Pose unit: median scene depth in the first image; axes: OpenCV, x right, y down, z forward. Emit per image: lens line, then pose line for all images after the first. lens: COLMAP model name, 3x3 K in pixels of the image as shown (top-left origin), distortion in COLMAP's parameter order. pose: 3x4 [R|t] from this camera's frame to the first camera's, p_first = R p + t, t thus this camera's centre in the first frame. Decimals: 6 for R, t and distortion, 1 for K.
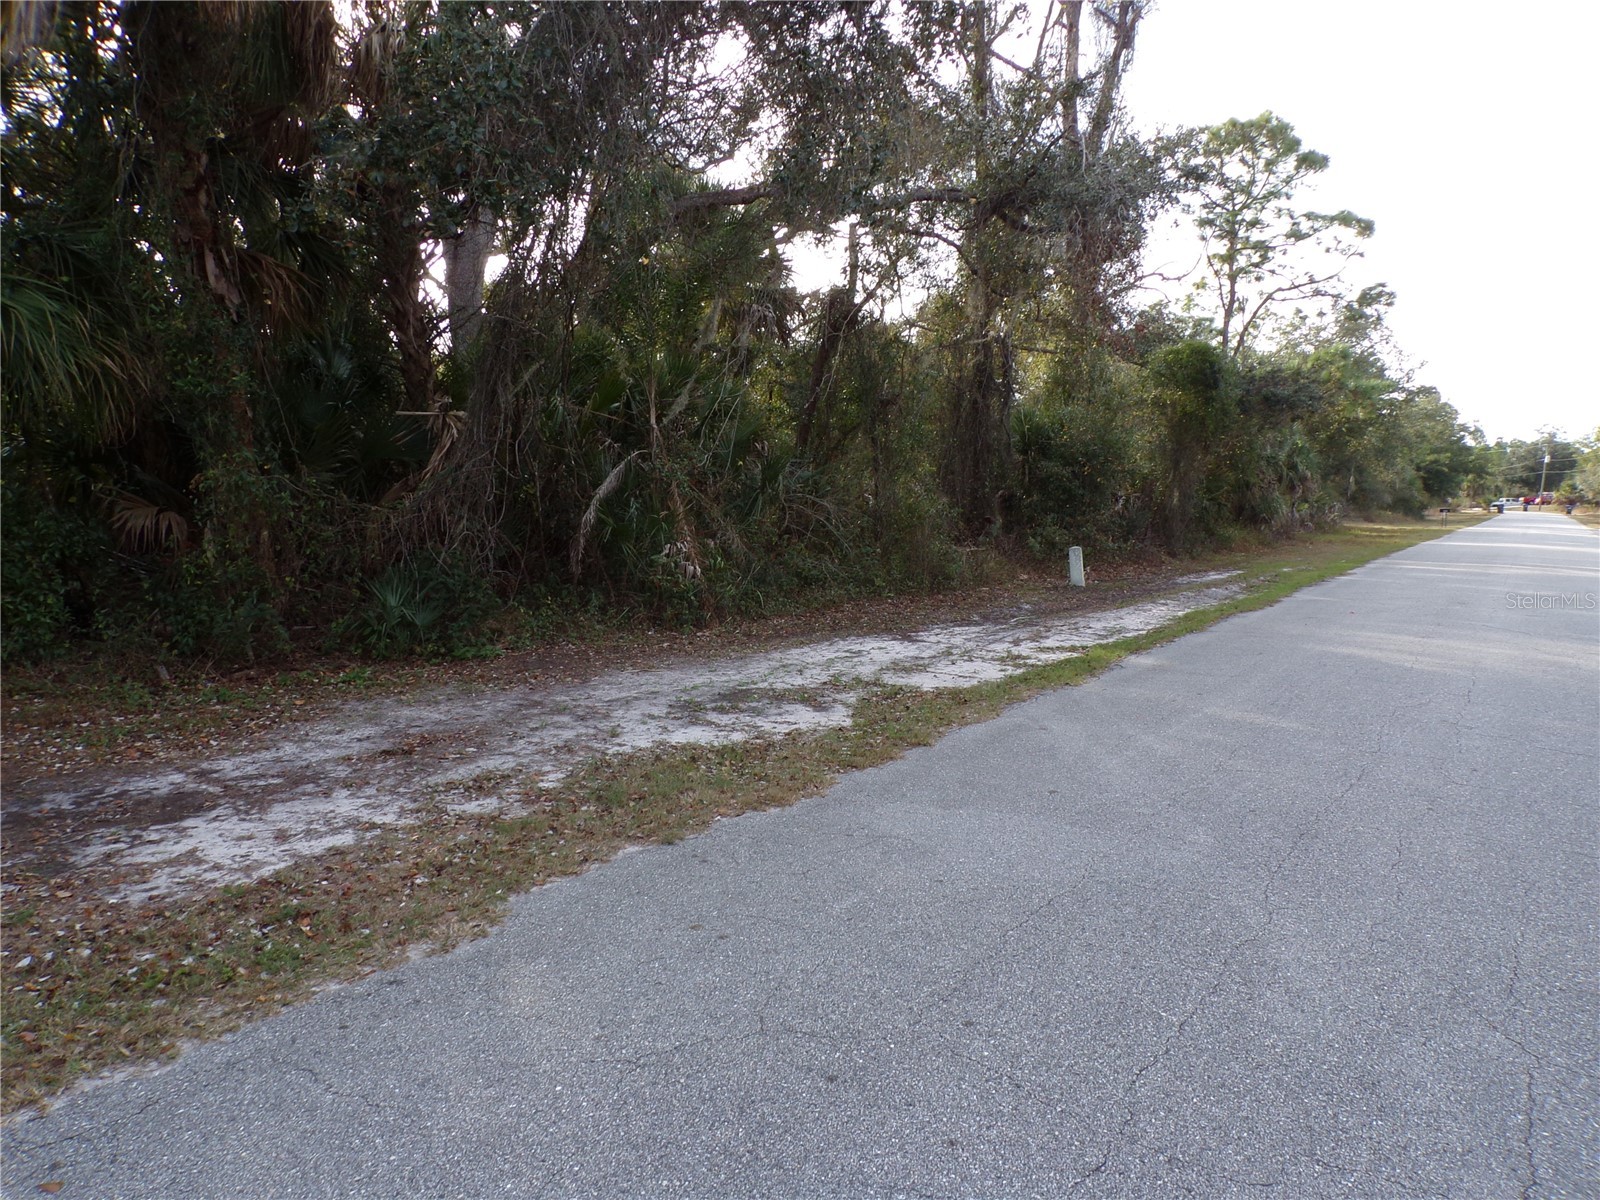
lens RADIAL K [[1084.9, 0, 793.1], [0, 1084.9, 600.1], [0, 0, 1]] dist [-0.004117, 0.008419]
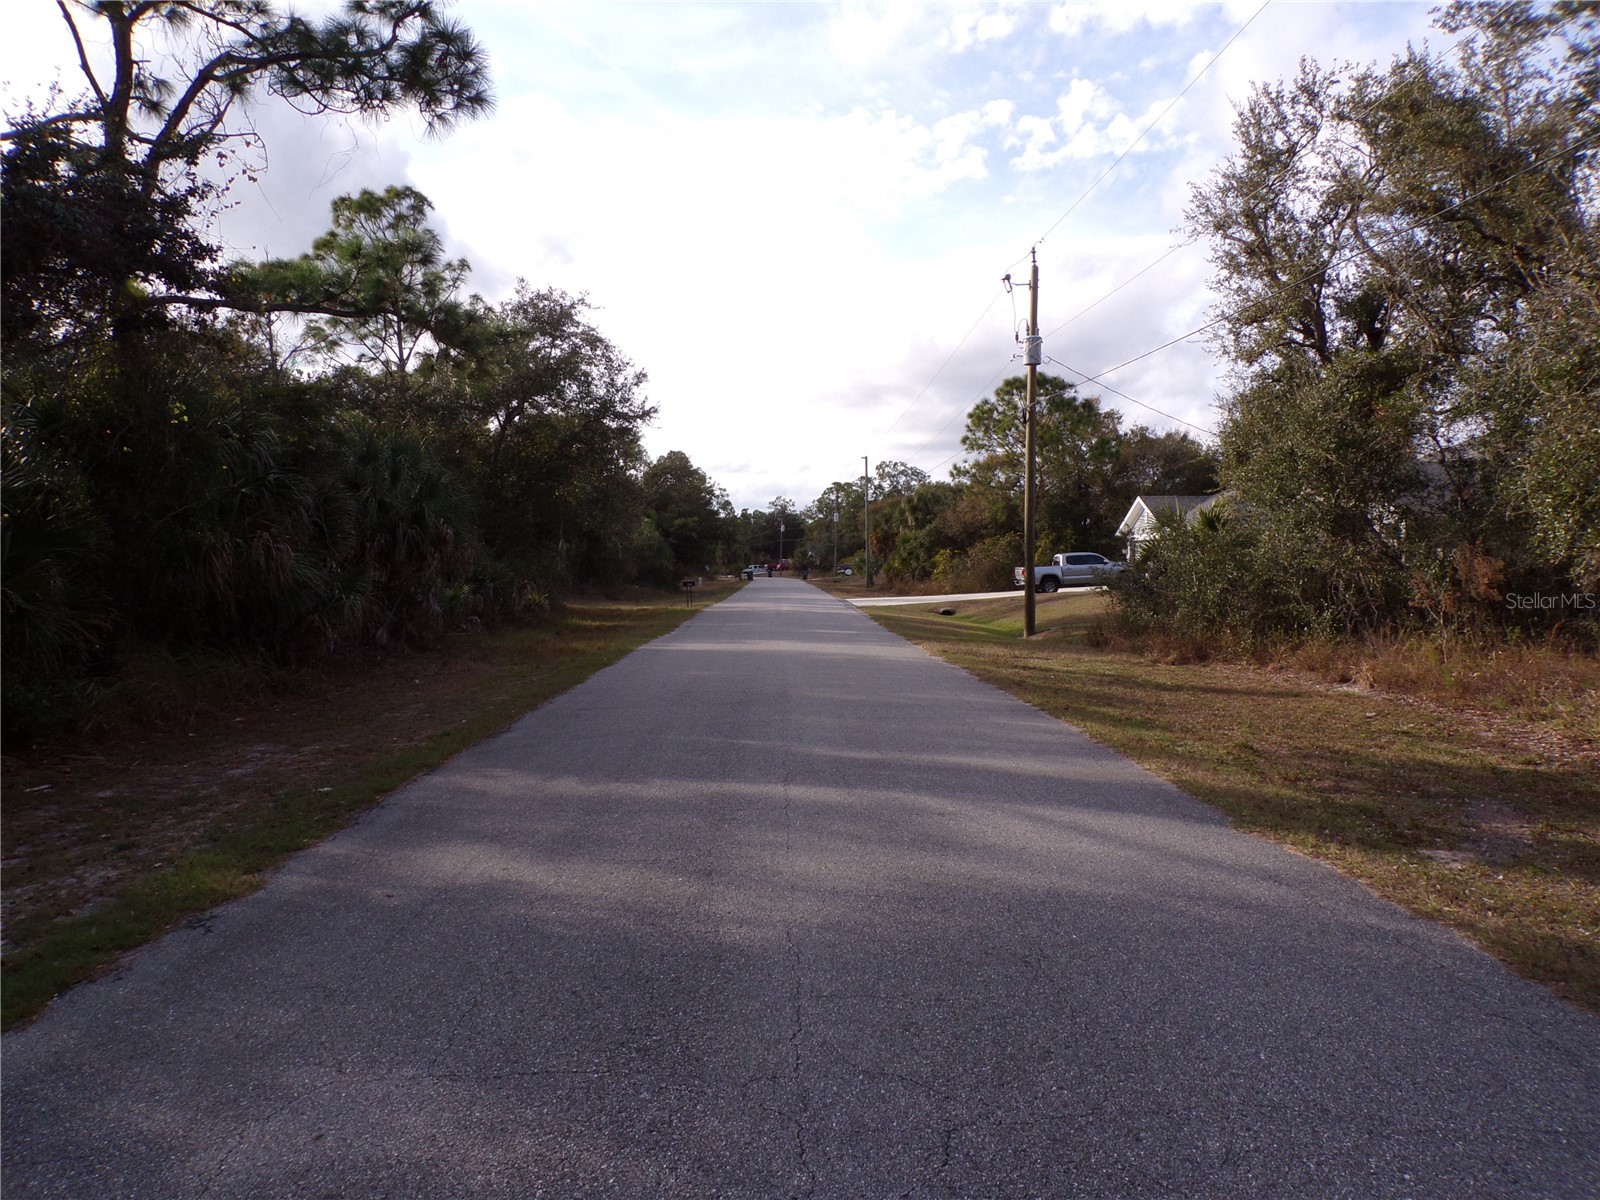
lens RADIAL K [[1084.9, 0, 793.1], [0, 1084.9, 600.1], [0, 0, 1]] dist [-0.004117, 0.008419]
pose [[0.816017, -0.039223, 0.576696, 0.142264], [0.078292, 0.996001, -0.043041, -0.021225], [-0.572701, 0.080273, 0.815824, 0.216359]]
